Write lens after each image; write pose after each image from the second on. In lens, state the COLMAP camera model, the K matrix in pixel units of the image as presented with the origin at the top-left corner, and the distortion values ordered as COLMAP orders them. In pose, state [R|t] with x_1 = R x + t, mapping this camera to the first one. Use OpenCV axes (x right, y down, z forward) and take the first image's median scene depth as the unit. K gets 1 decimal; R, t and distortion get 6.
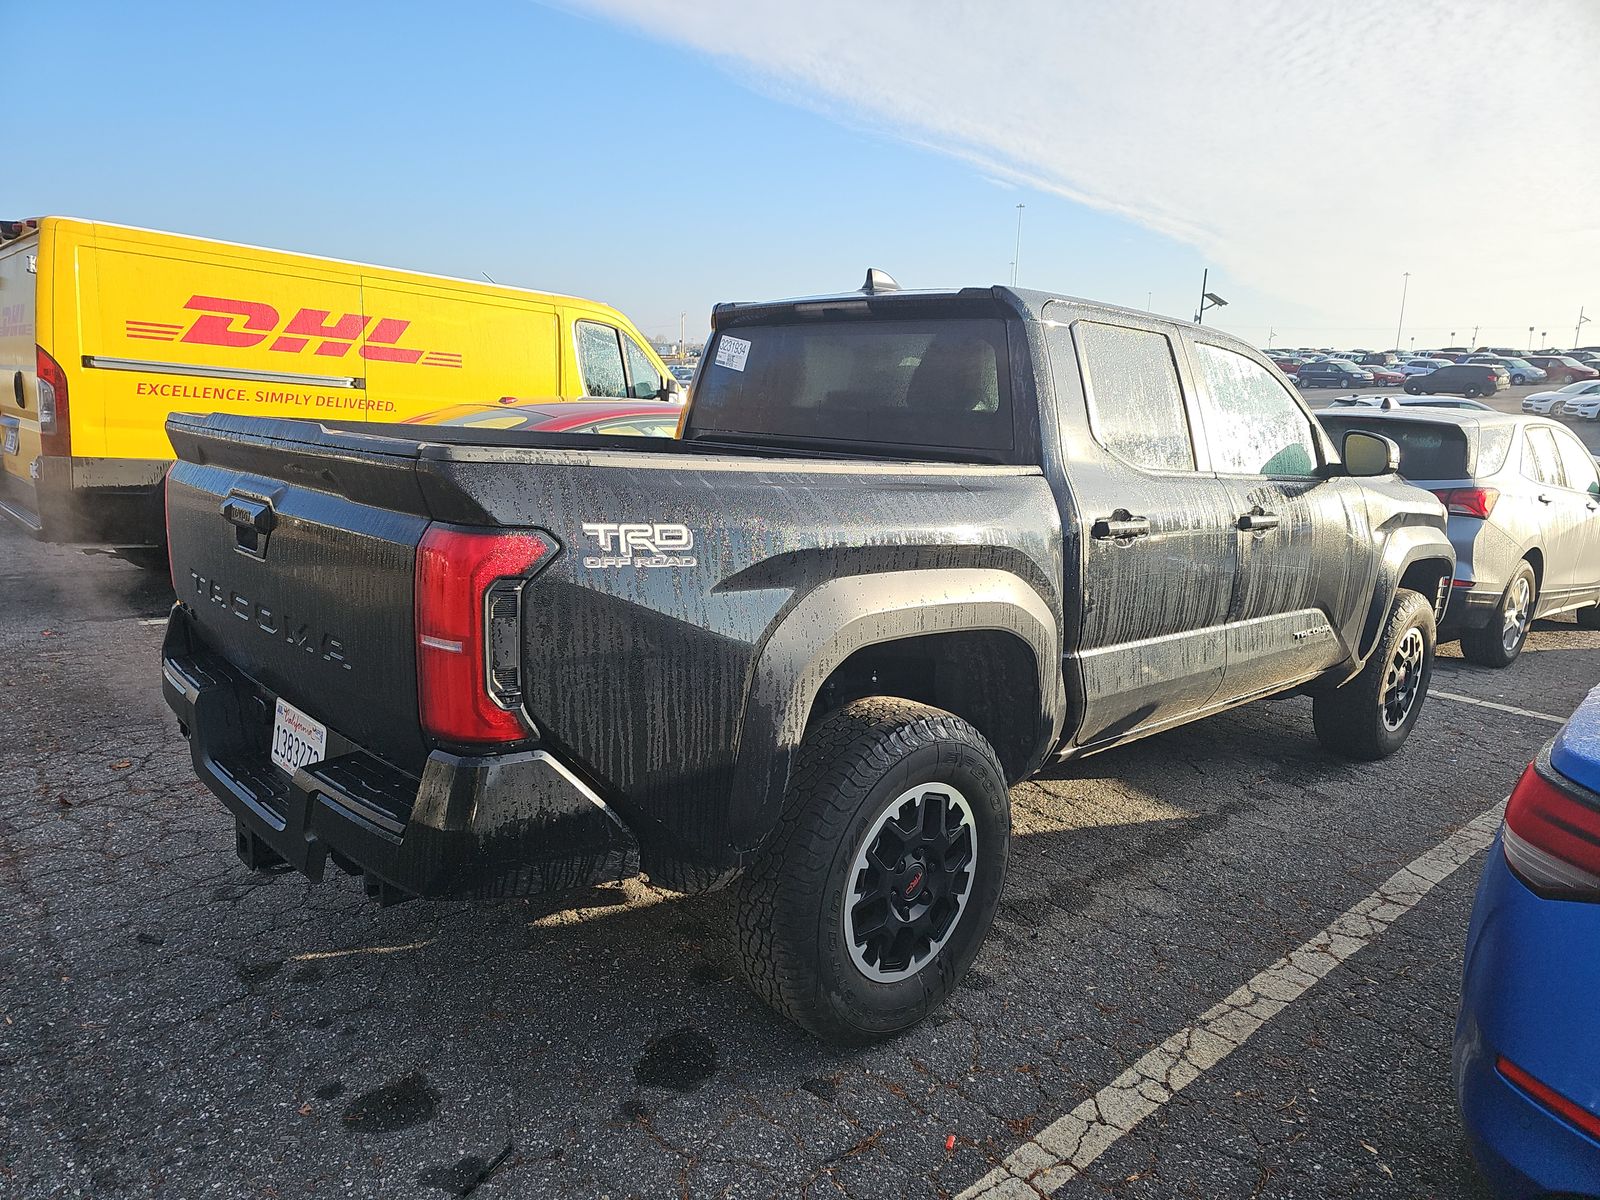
lens RADIAL K [[1062.4, 0, 800.2], [0, 1062.4, 600.0], [0, 0, 1]] dist [0.026029, -0.028978]
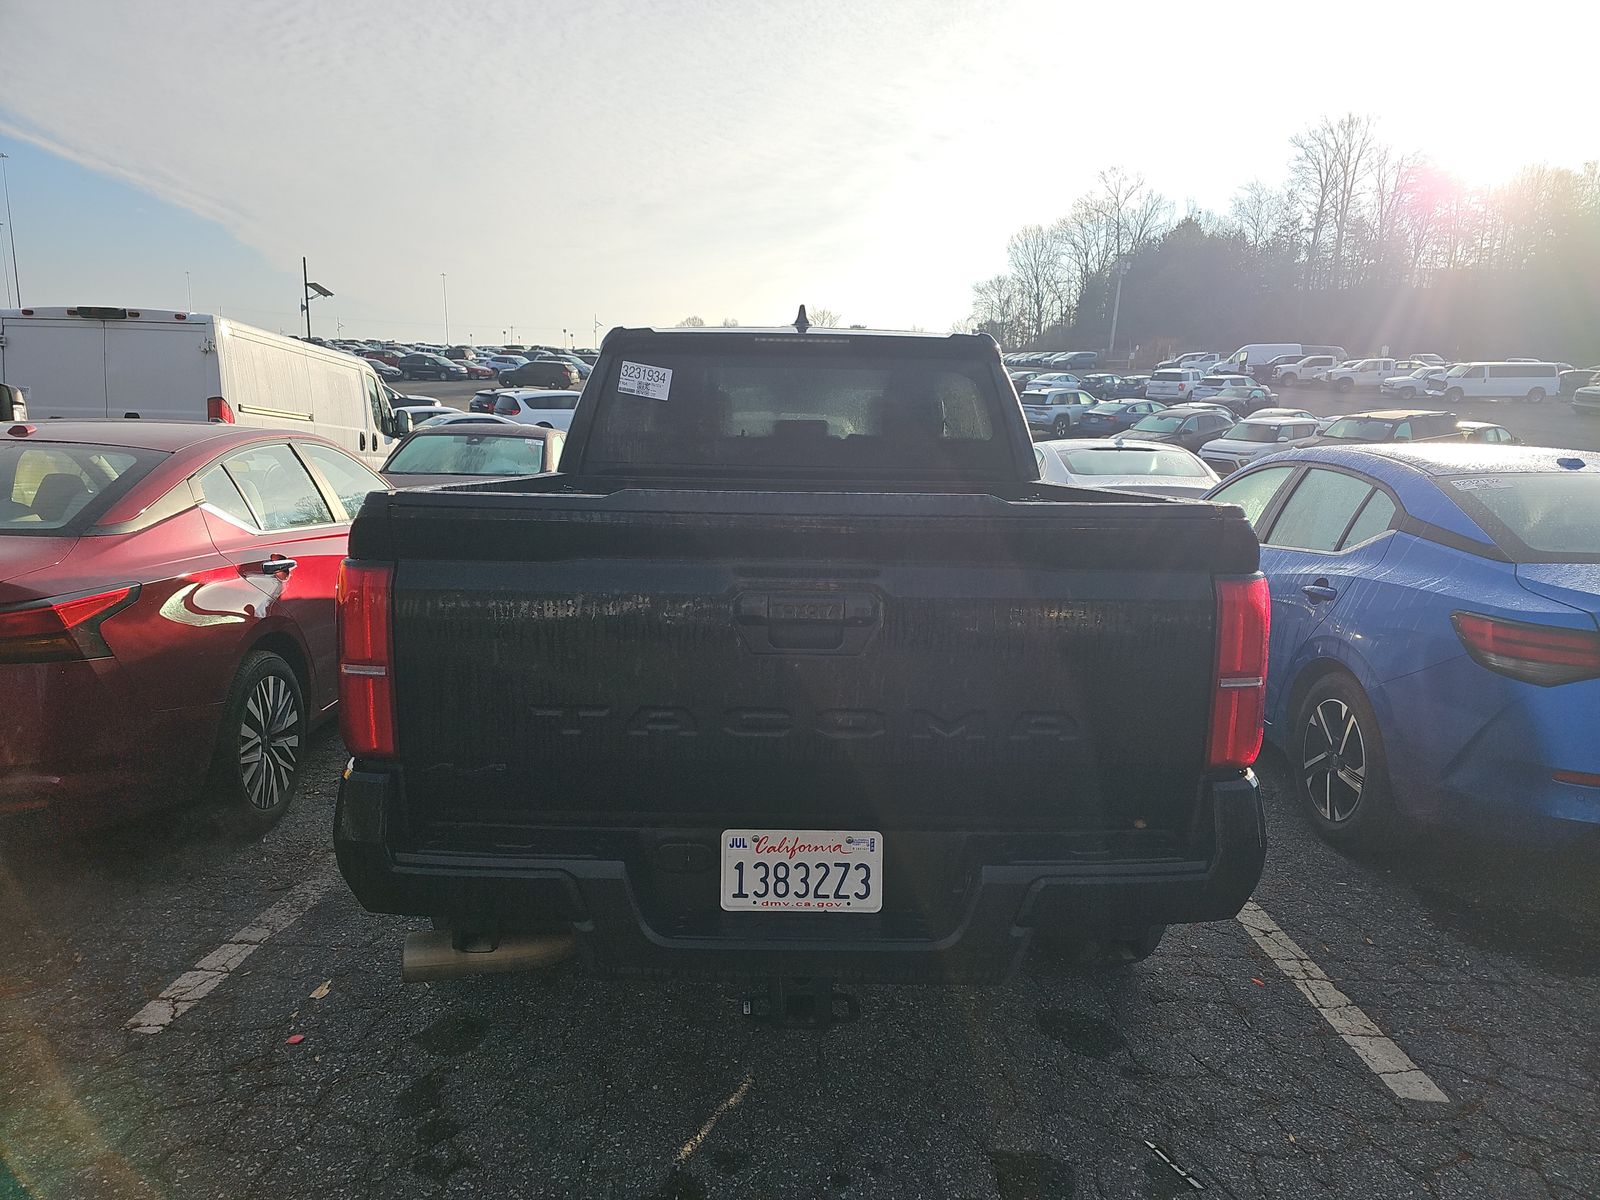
lens RADIAL K [[1062.4, 0, 803.8], [0, 1062.4, 606.6], [0, 0, 1]] dist [0.026029, -0.028978]
pose [[0.674915, -0.152112, 0.722046, -0.667542], [0.140896, 0.987084, 0.076248, -0.086823], [-0.724319, 0.050273, 0.687630, 0.262899]]
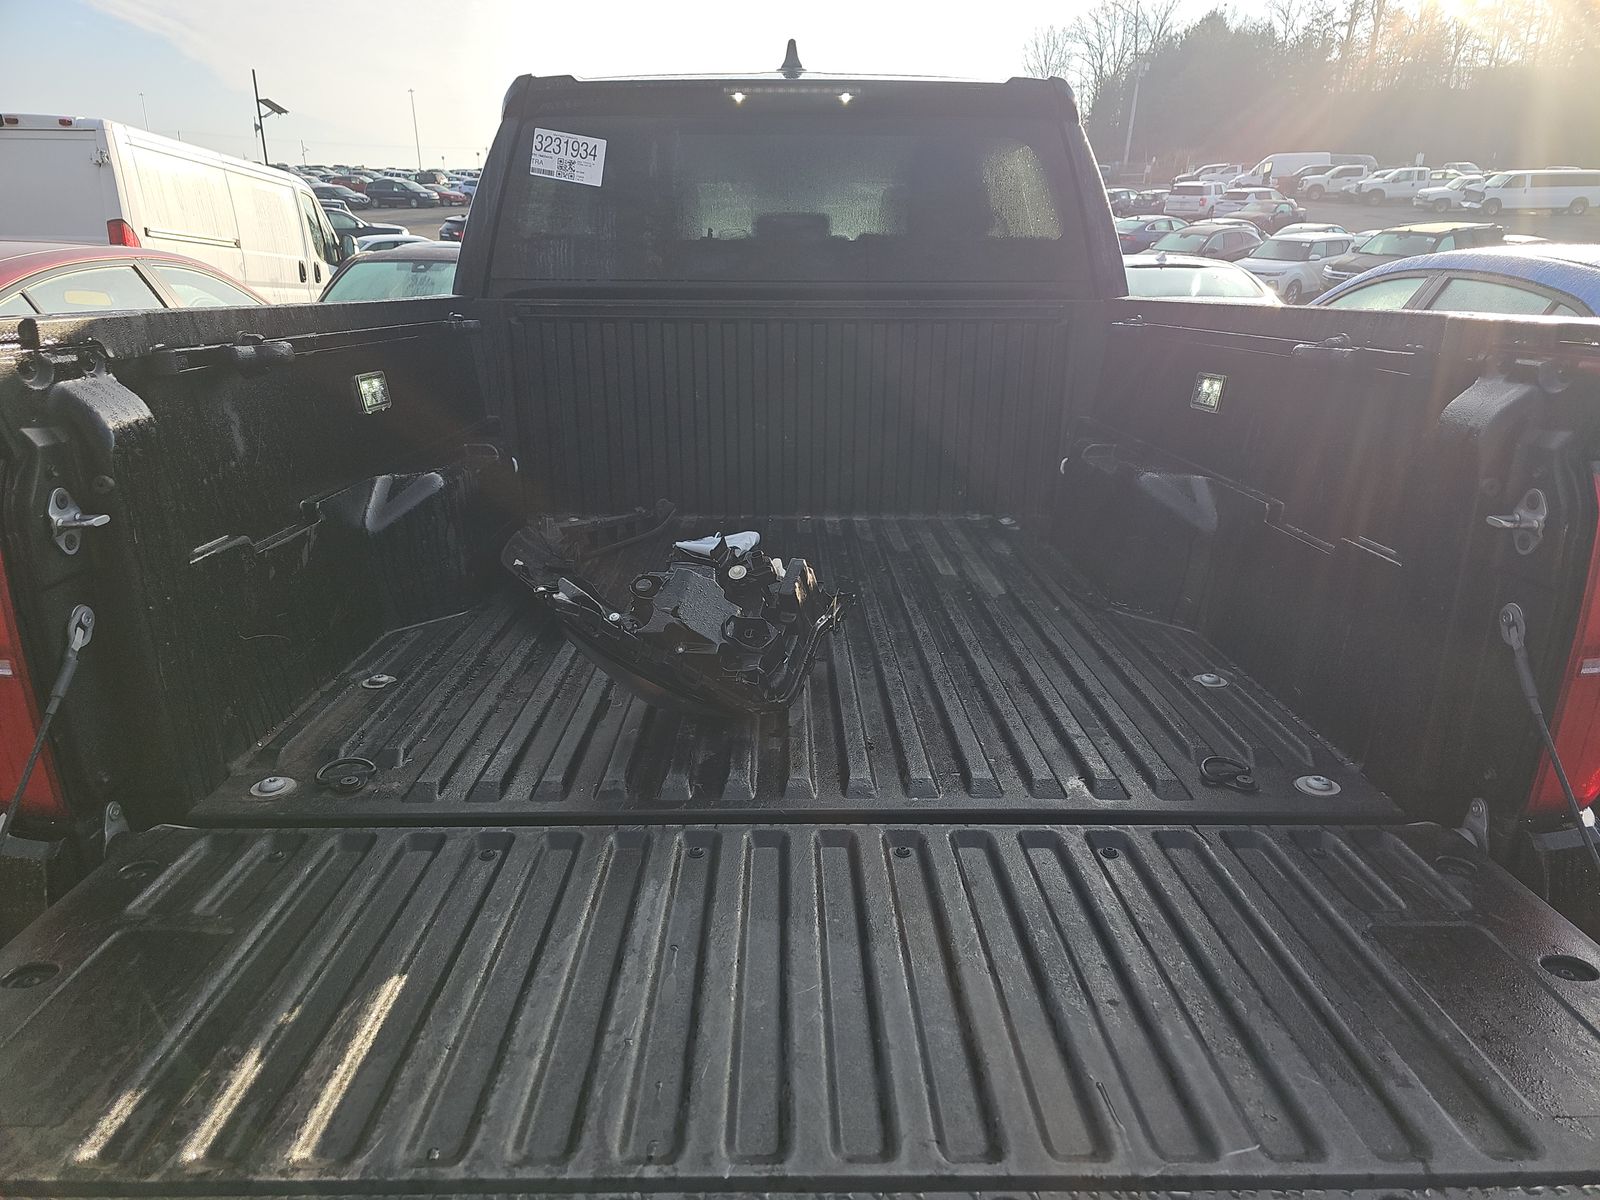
lens RADIAL K [[1062.4, 0, 791.1], [0, 1062.4, 607.5], [0, 0, 1]] dist [0.026029, -0.028978]
pose [[0.678804, -0.268039, 0.683652, -0.487142], [0.154776, 0.962310, 0.223613, -0.090443], [-0.717823, -0.045976, 0.694706, 0.429289]]
